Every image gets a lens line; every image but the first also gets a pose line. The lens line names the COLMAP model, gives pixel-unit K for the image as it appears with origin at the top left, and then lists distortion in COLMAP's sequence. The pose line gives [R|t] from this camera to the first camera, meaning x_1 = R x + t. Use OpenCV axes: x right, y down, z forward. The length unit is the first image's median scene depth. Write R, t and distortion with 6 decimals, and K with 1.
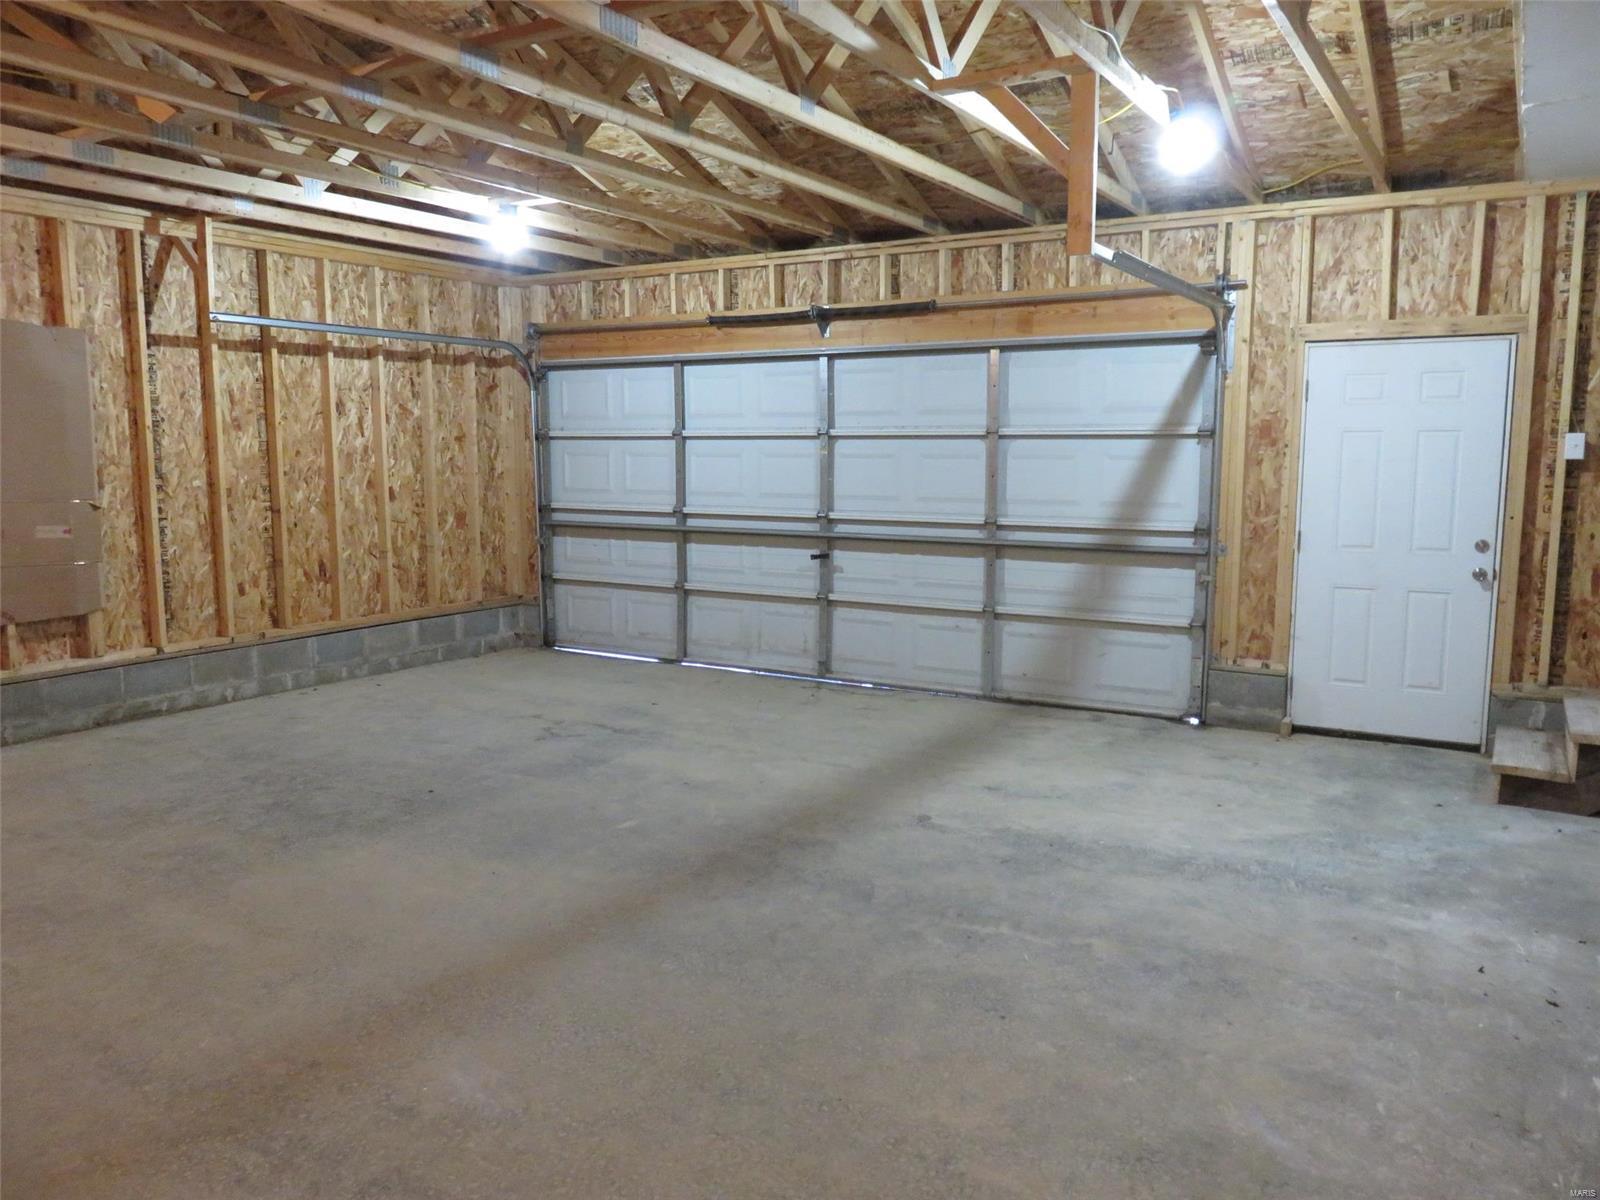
lens RADIAL K [[1193.0, 0, 796.8], [0, 1193.0, 600.9], [0, 0, 1]] dist [-0.005298, -0.002404]
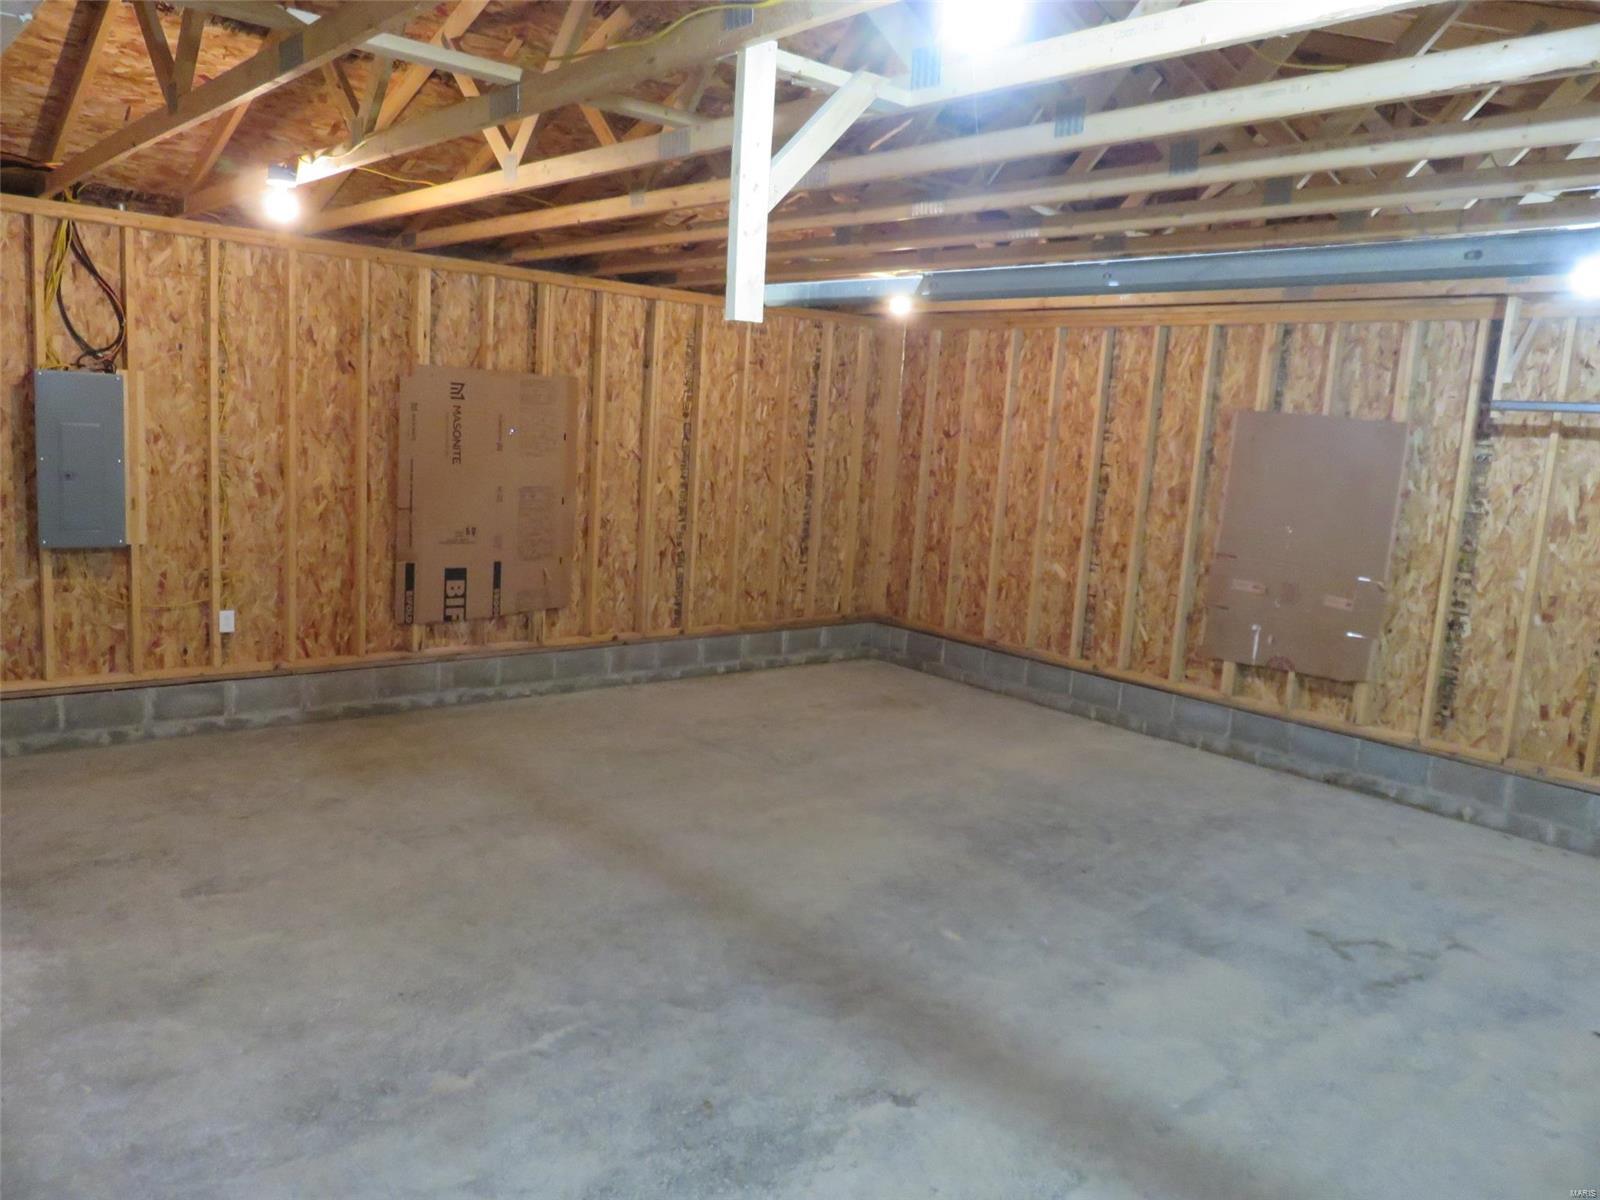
lens RADIAL K [[1197.1, 0, 800.2], [0, 1197.1, 604.9], [0, 0, 1]] dist [-0.005769, 0.004272]
pose [[-0.305832, 0.127082, -0.943566, 0.792468], [-0.180247, 0.965401, 0.188445, -0.236226], [0.934868, 0.227708, -0.272345, 1.112904]]
